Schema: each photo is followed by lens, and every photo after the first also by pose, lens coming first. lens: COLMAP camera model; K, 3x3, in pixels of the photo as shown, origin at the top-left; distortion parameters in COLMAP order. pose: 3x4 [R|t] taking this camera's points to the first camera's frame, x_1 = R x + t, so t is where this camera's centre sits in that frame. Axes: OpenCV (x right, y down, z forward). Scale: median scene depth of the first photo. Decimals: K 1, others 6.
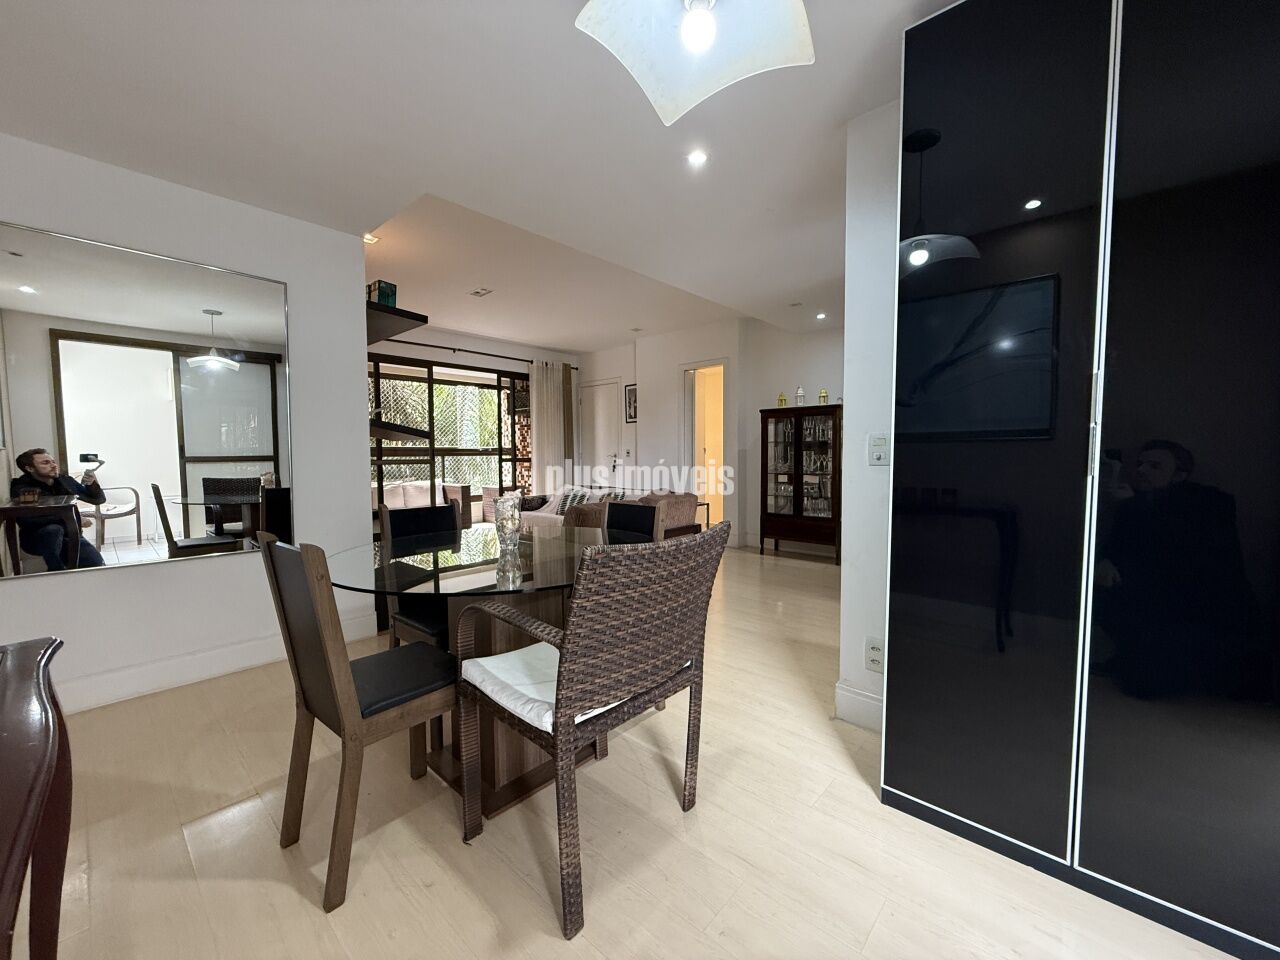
lens RADIAL K [[510.8, 0, 636.4], [0, 510.8, 484.1], [0, 0, 1]] dist [0.001427, -0.000326]
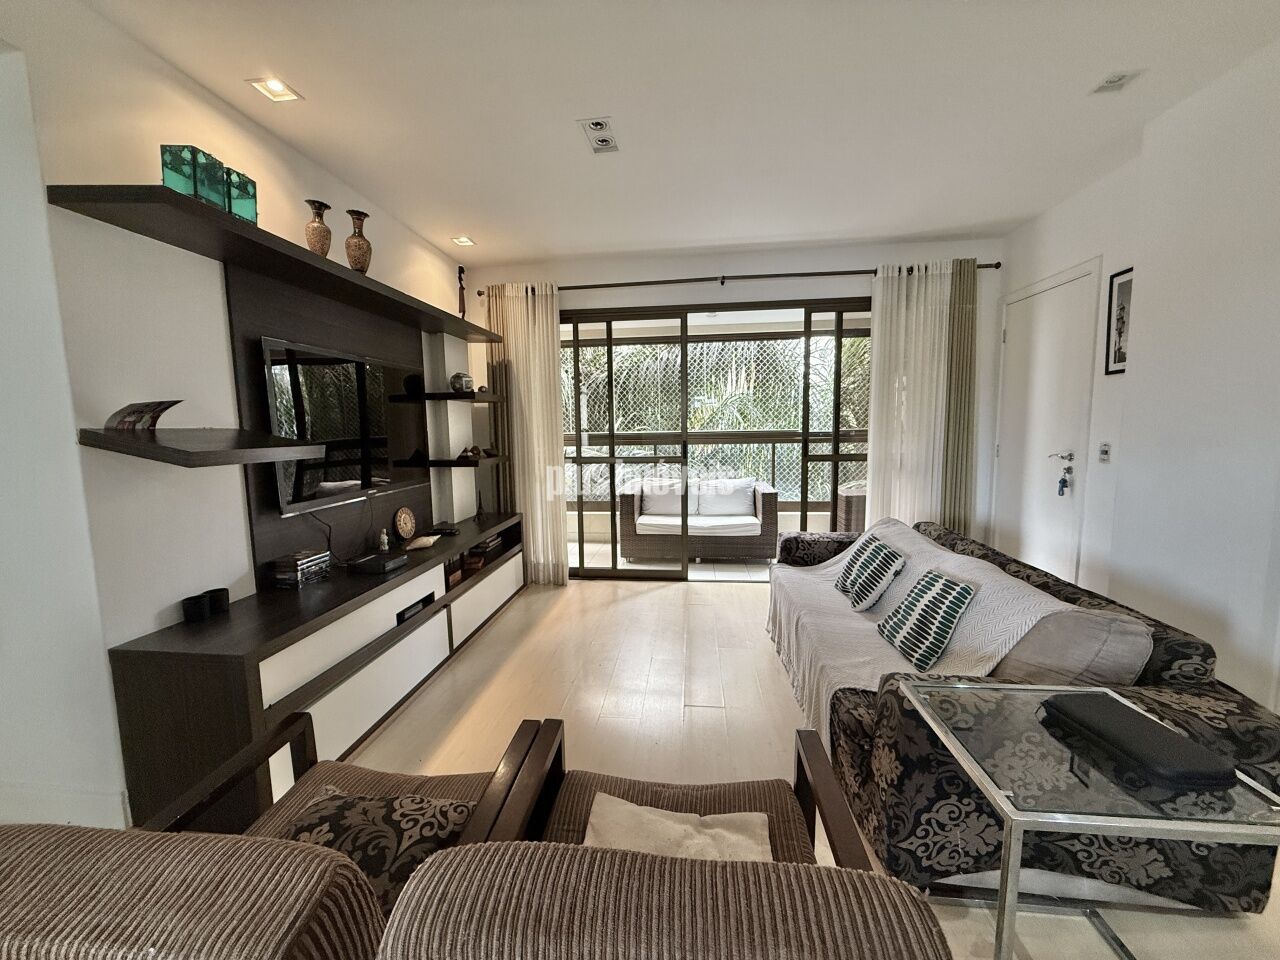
lens RADIAL K [[510.8, 0, 643.8], [0, 510.8, 481.3], [0, 0, 1]] dist [0.001427, -0.000326]
pose [[0.600956, 0.081046, -0.795162, 0.086960], [-0.025899, 0.996298, 0.081973, -0.065190], [0.798862, -0.028668, 0.600830, 0.506604]]
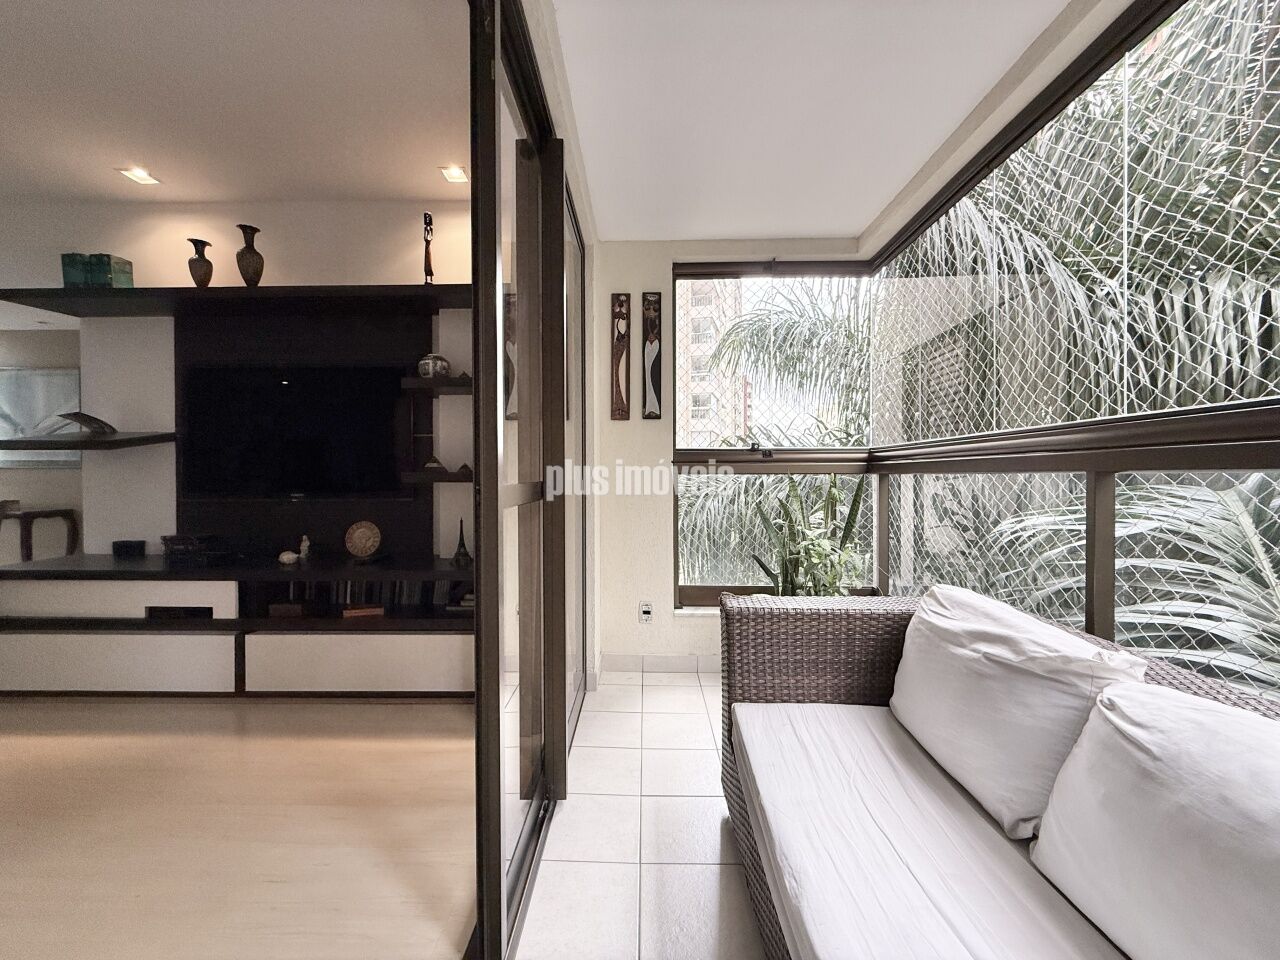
lens RADIAL K [[510.8, 0, 637.6], [0, 510.8, 479.3], [0, 0, 1]] dist [0.001427, -0.000326]
pose [[-0.746512, -0.001029, -0.665371, -0.290491], [-0.034564, 0.998709, 0.037235, -0.054793], [0.664474, 0.050794, -0.745583, 1.048052]]
